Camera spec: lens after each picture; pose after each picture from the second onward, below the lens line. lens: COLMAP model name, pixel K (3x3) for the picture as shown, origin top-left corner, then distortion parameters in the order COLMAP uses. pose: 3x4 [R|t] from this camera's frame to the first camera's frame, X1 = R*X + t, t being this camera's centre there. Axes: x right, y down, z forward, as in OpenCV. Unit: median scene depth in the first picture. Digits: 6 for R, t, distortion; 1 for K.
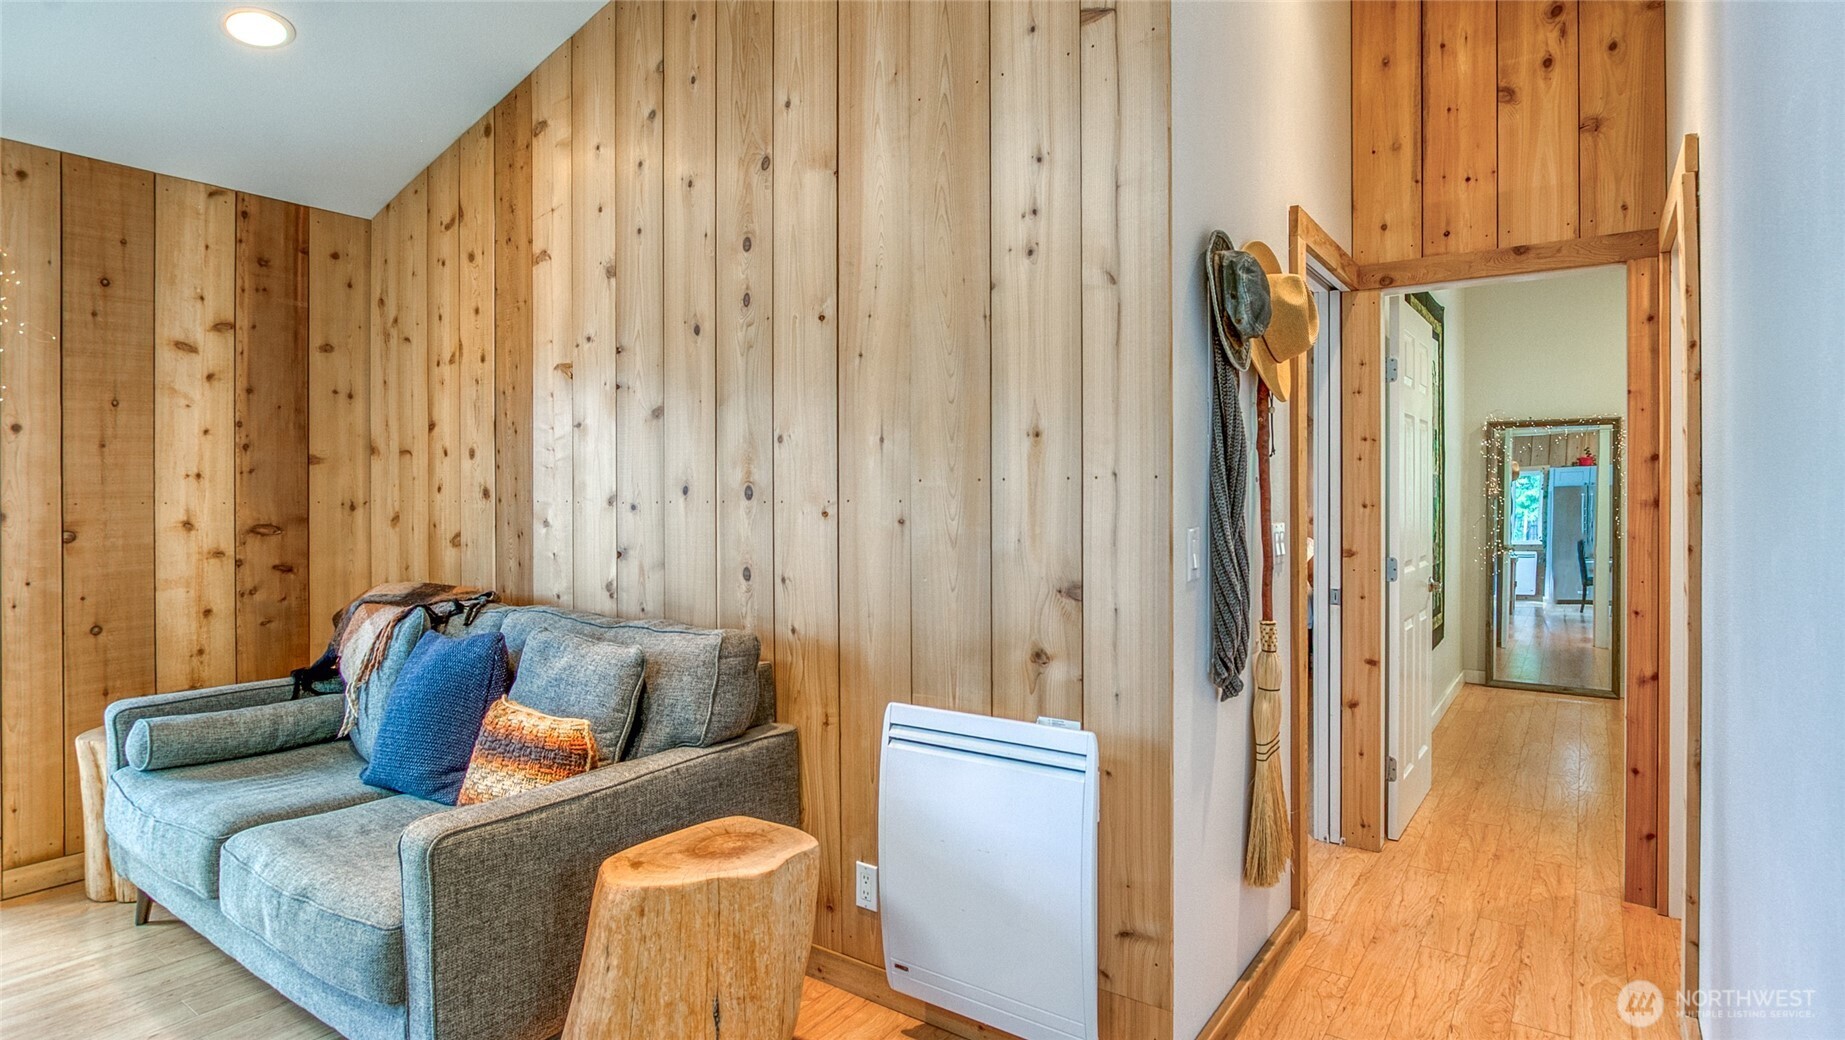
lens RADIAL K [[939.1, 0, 980.3], [0, 939.1, 496.7], [0, 0, 1]] dist [-0.014912, 0.001872]
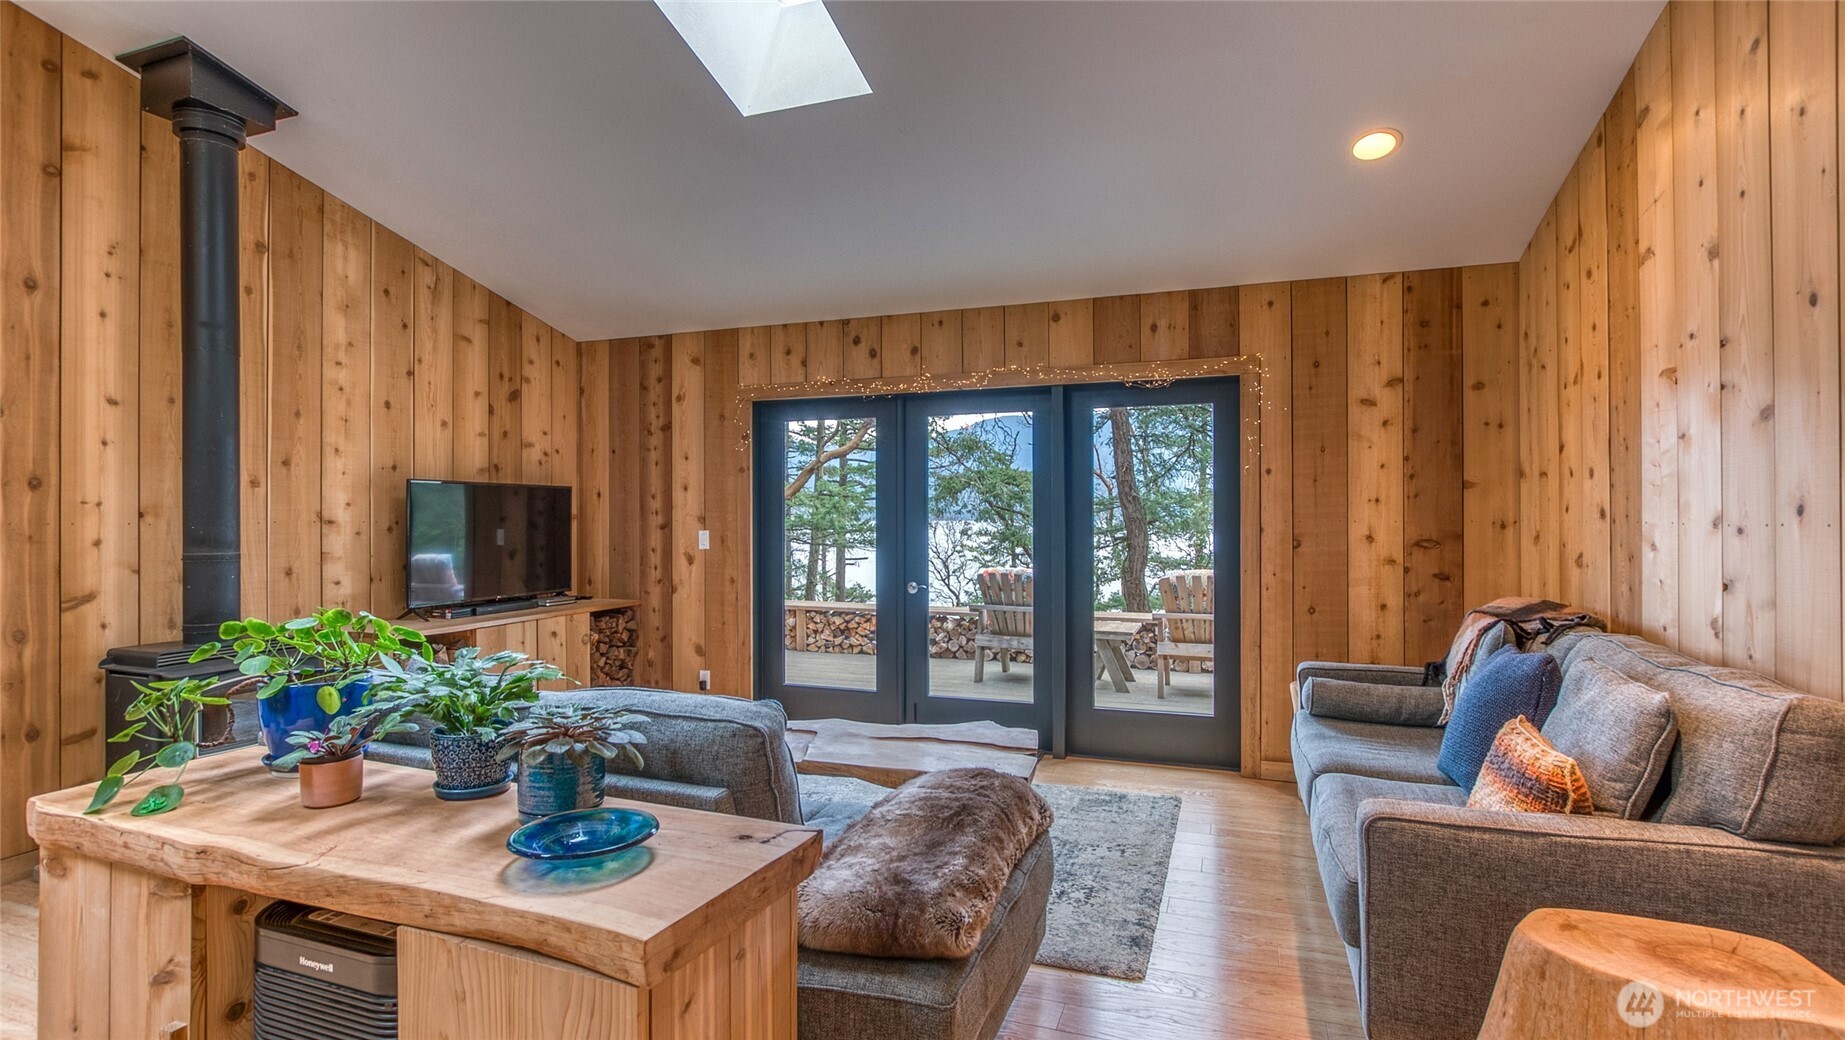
lens RADIAL K [[843.6, 0, 924.9], [0, 843.6, 512.7], [0, 0, 1]] dist [-0.018038, 0.004307]
pose [[0.239852, -0.002438, -0.970806, 0.157839], [0.000243, 0.999997, -0.002452, -0.002795], [0.970809, 0.000353, 0.239852, 0.120937]]
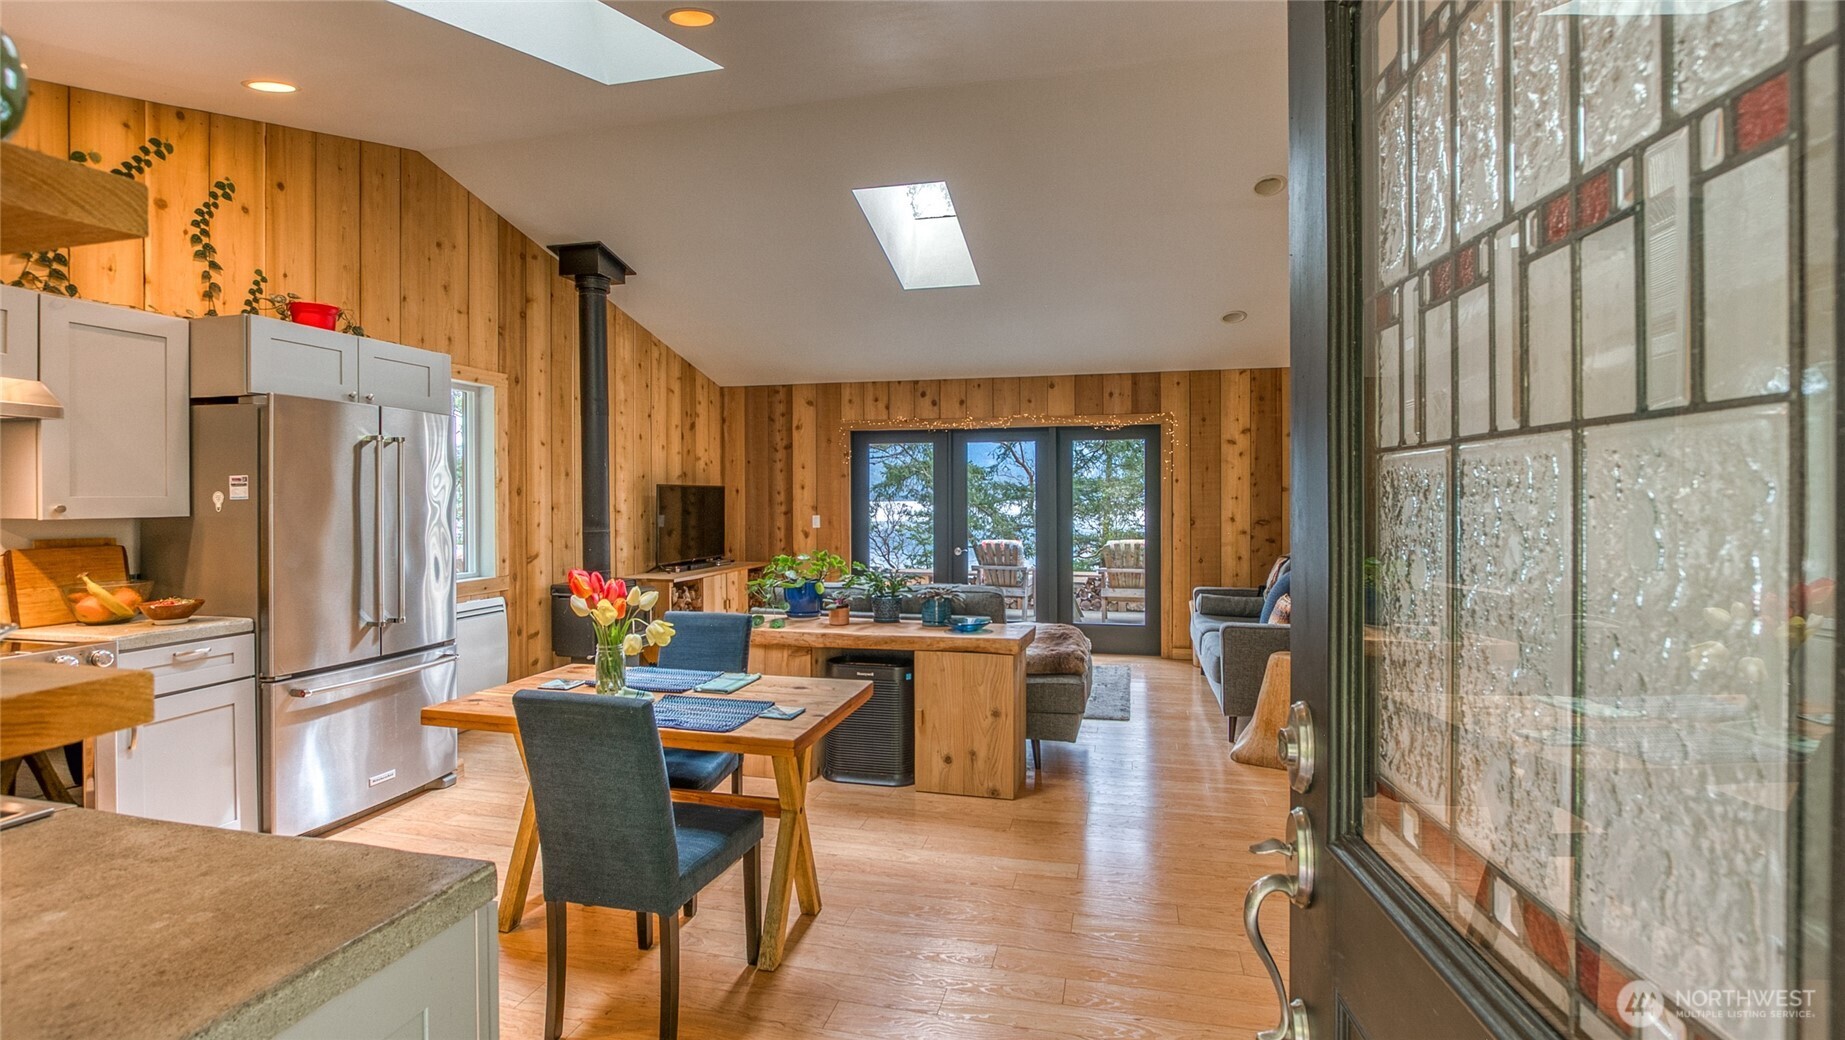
lens RADIAL K [[801.9, 0, 929.3], [0, 801.9, 499.5], [0, 0, 1]] dist [-0.025423, 0.007422]
pose [[0.343513, 0.003537, -0.939141, 0.824125], [0.000662, 0.999992, 0.004008, -0.029645], [0.939148, -0.001999, 0.343508, -0.423789]]
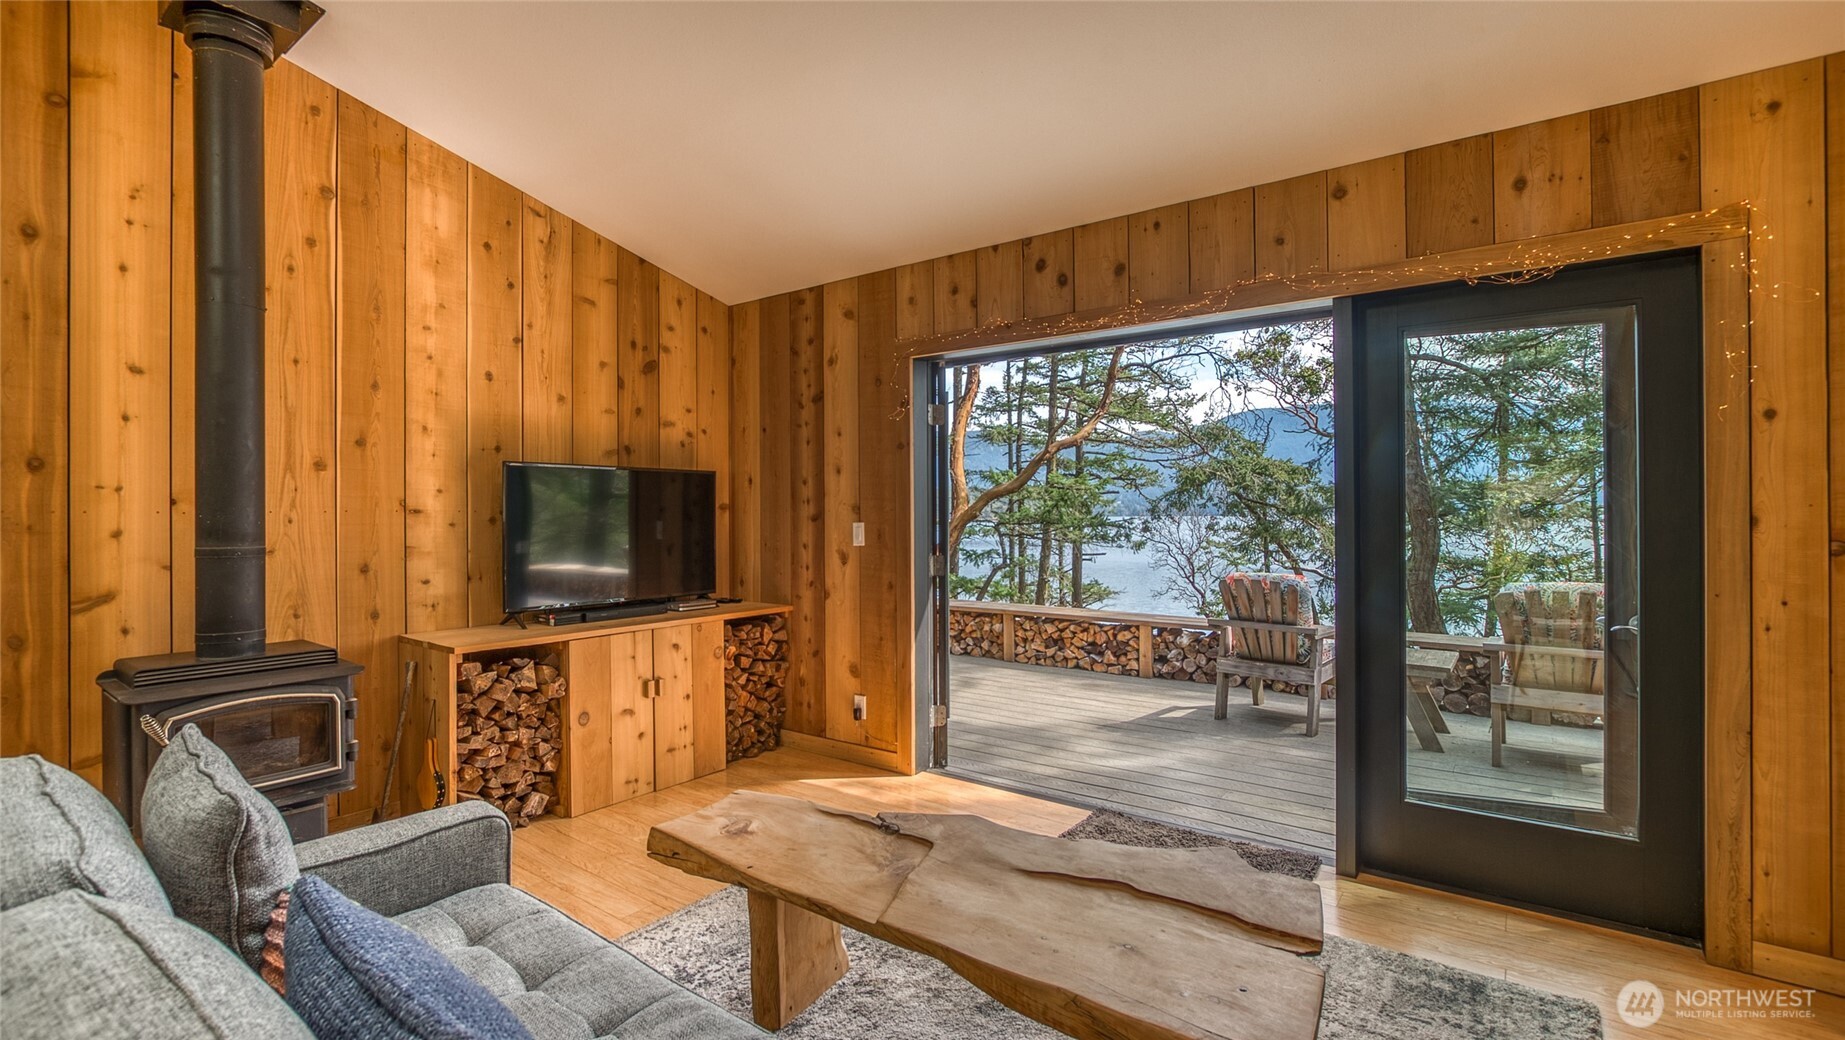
lens RADIAL K [[810.8, 0, 927.7], [0, 810.8, 511.0], [0, 0, 1]] dist [-0.027006, 0.008087]
pose [[-0.049756, 0.000302, -0.998761, -0.286314], [0.003405, 0.999994, 0.000132, 0.009824], [0.998756, -0.003394, -0.049757, 0.275542]]
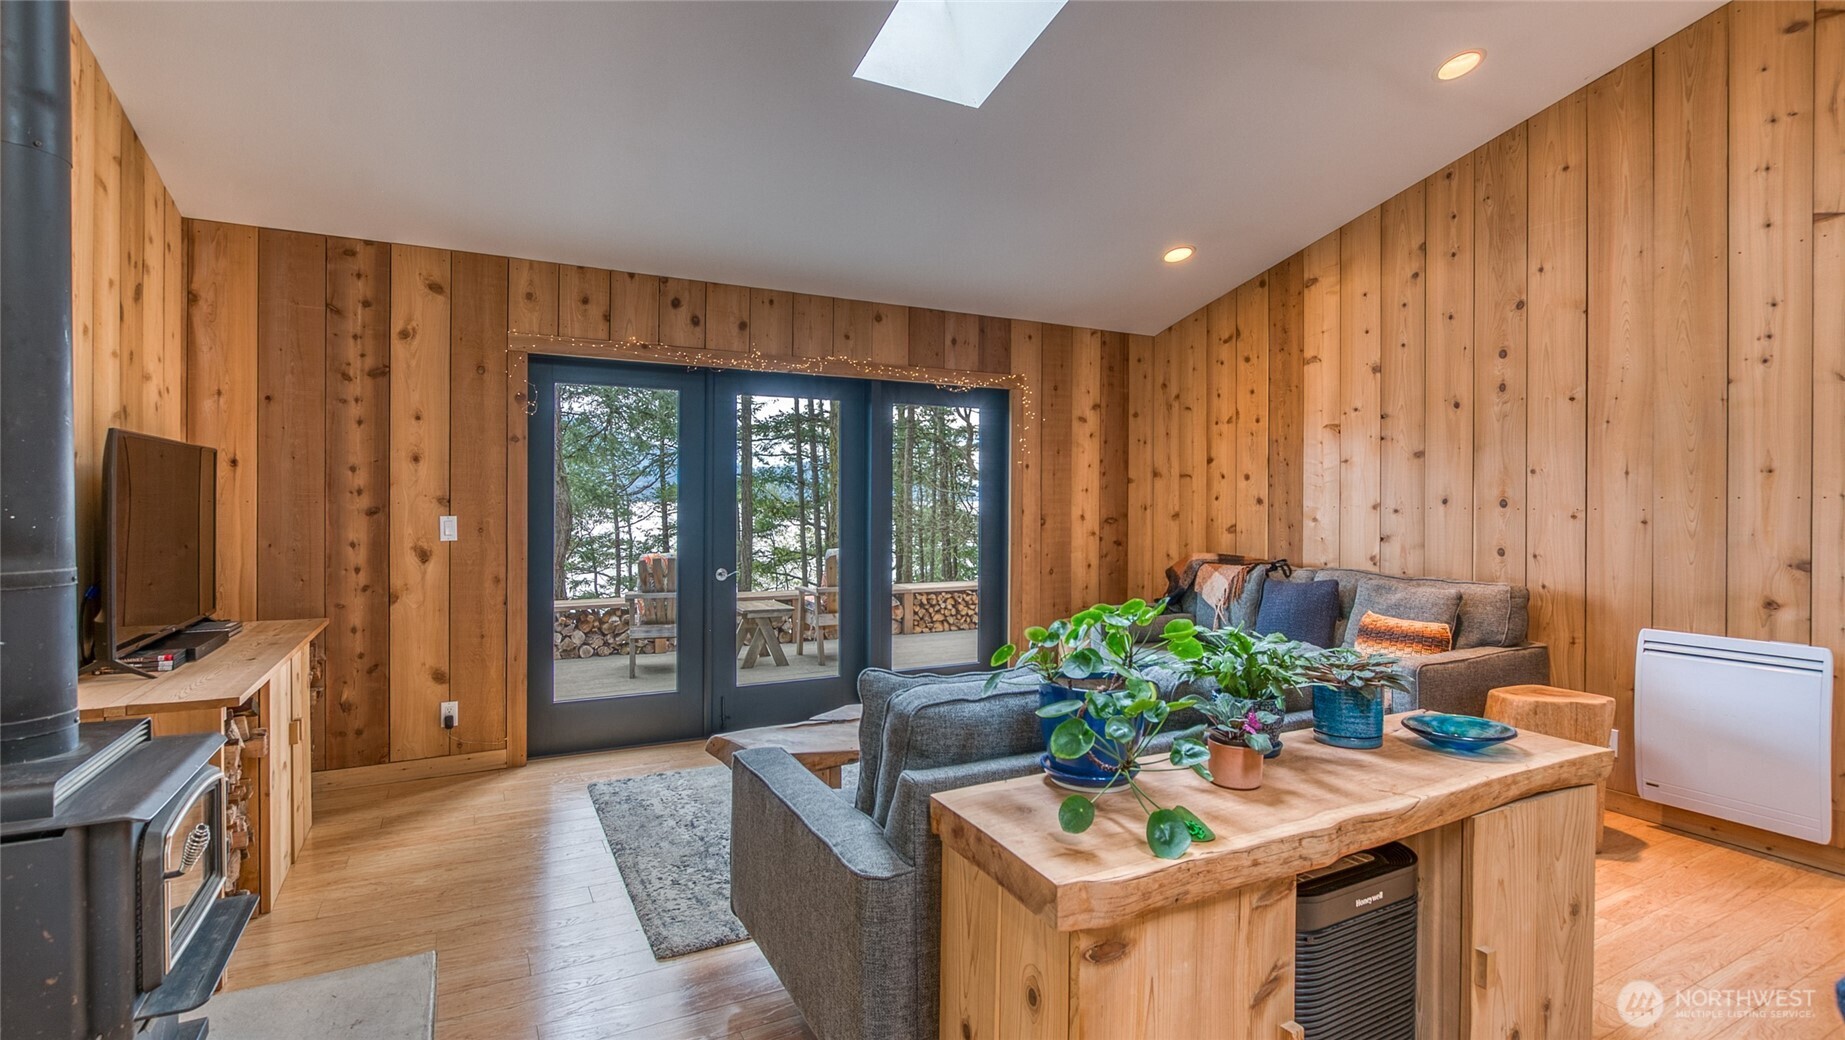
lens RADIAL K [[856.5, 0, 912.4], [0, 856.5, 501.5], [0, 0, 1]] dist [-0.015372, 0.000974]
pose [[0.873852, 0.008579, -0.486117, -0.360914], [-0.008017, 0.999963, 0.003236, -0.003250], [0.486126, 0.001069, 0.873888, -0.695795]]
